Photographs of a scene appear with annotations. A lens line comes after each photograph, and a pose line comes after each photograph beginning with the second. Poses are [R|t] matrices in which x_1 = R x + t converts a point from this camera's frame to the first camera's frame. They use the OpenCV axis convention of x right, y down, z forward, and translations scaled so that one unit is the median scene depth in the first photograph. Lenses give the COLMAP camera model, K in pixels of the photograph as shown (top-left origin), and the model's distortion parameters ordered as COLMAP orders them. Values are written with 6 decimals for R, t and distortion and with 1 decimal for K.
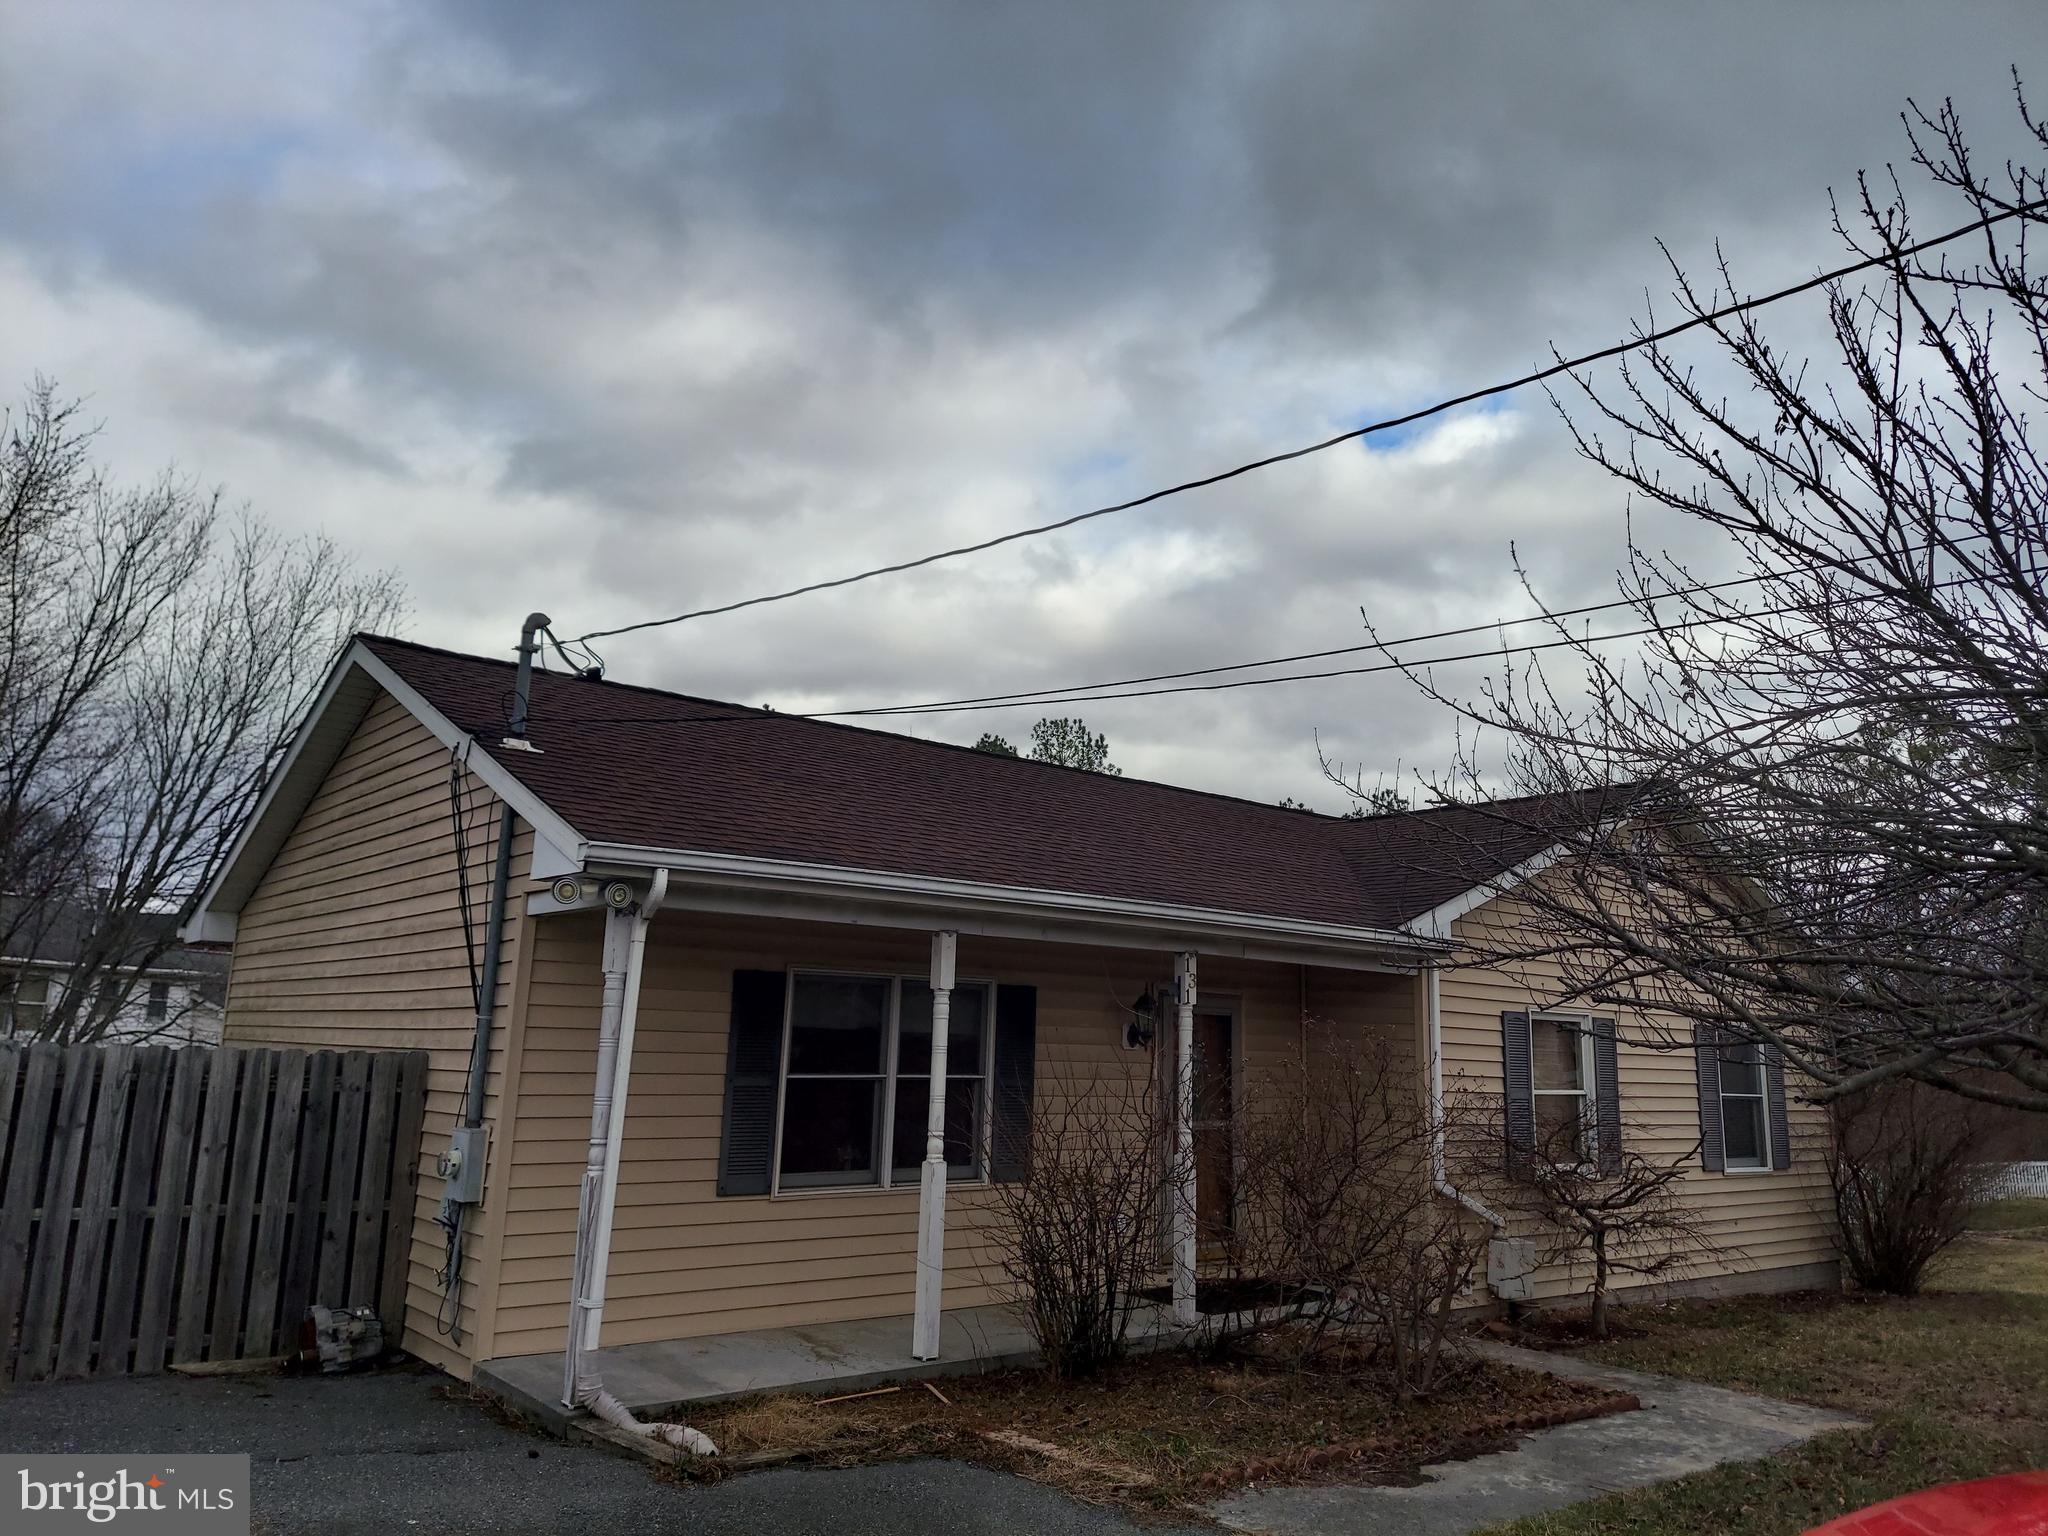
lens RADIAL K [[1421.5, 0, 1023.1], [0, 1421.5, 759.6], [0, 0, 1]] dist [0.077298, -0.093851]
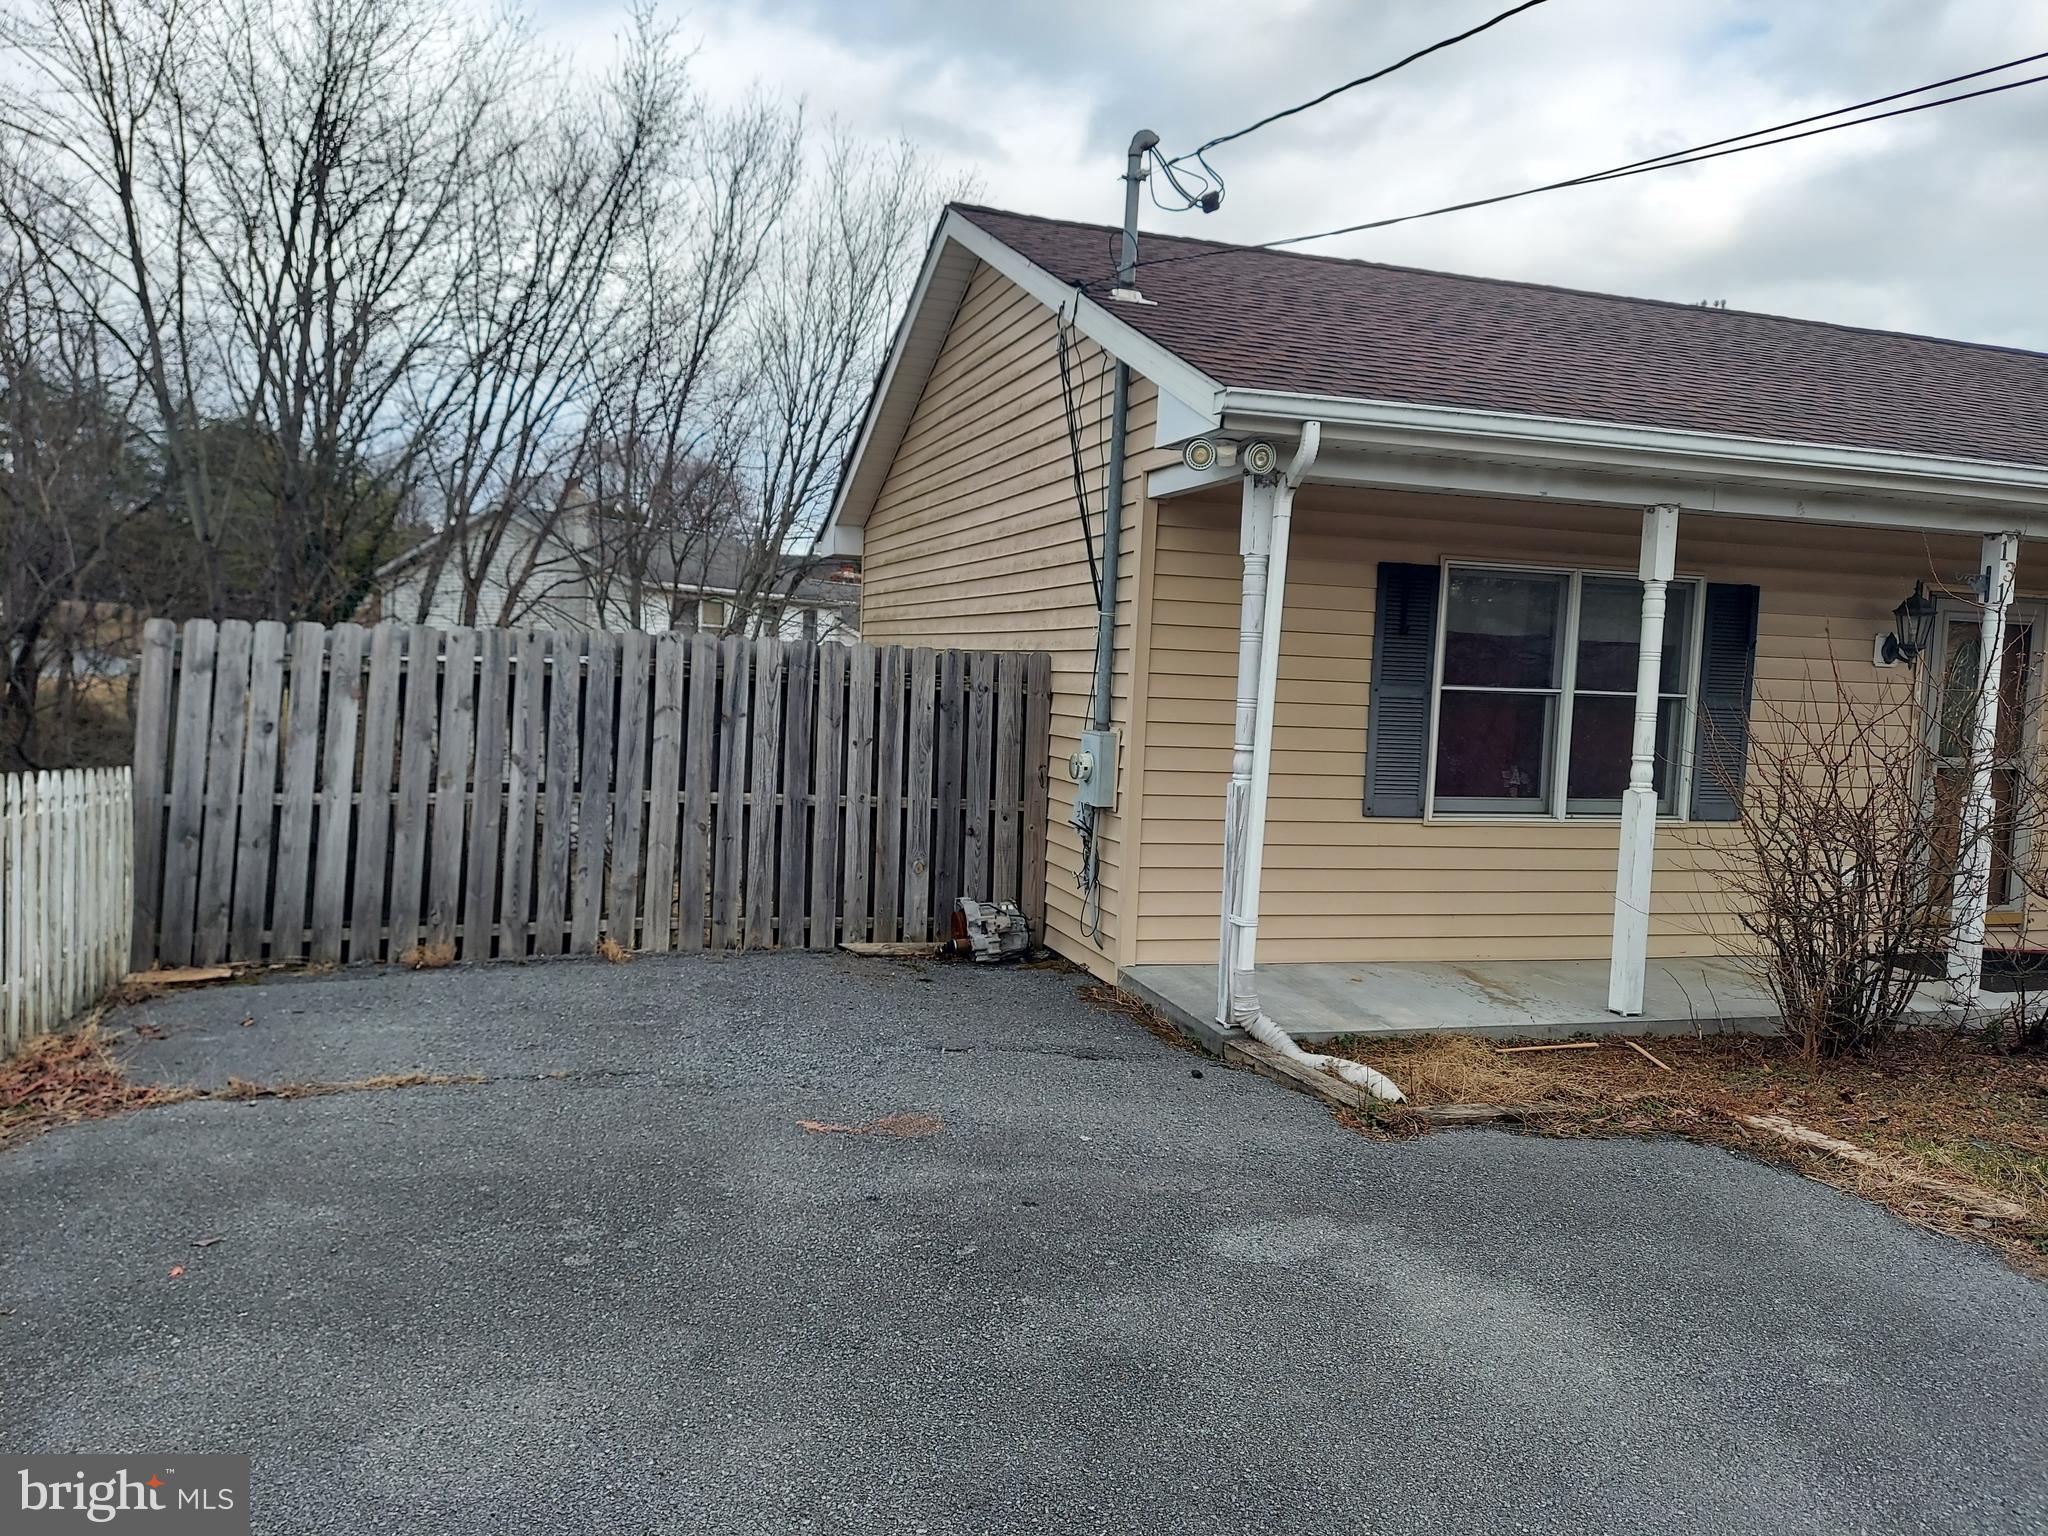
lens RADIAL K [[1421.5, 0, 1023.1], [0, 1421.5, 759.6], [0, 0, 1]] dist [0.077298, -0.093851]
pose [[0.925947, 0.035436, -0.375987, -0.081697], [0.059072, 0.969743, 0.236874, 0.051917], [0.373004, -0.241543, 0.895837, 0.149172]]
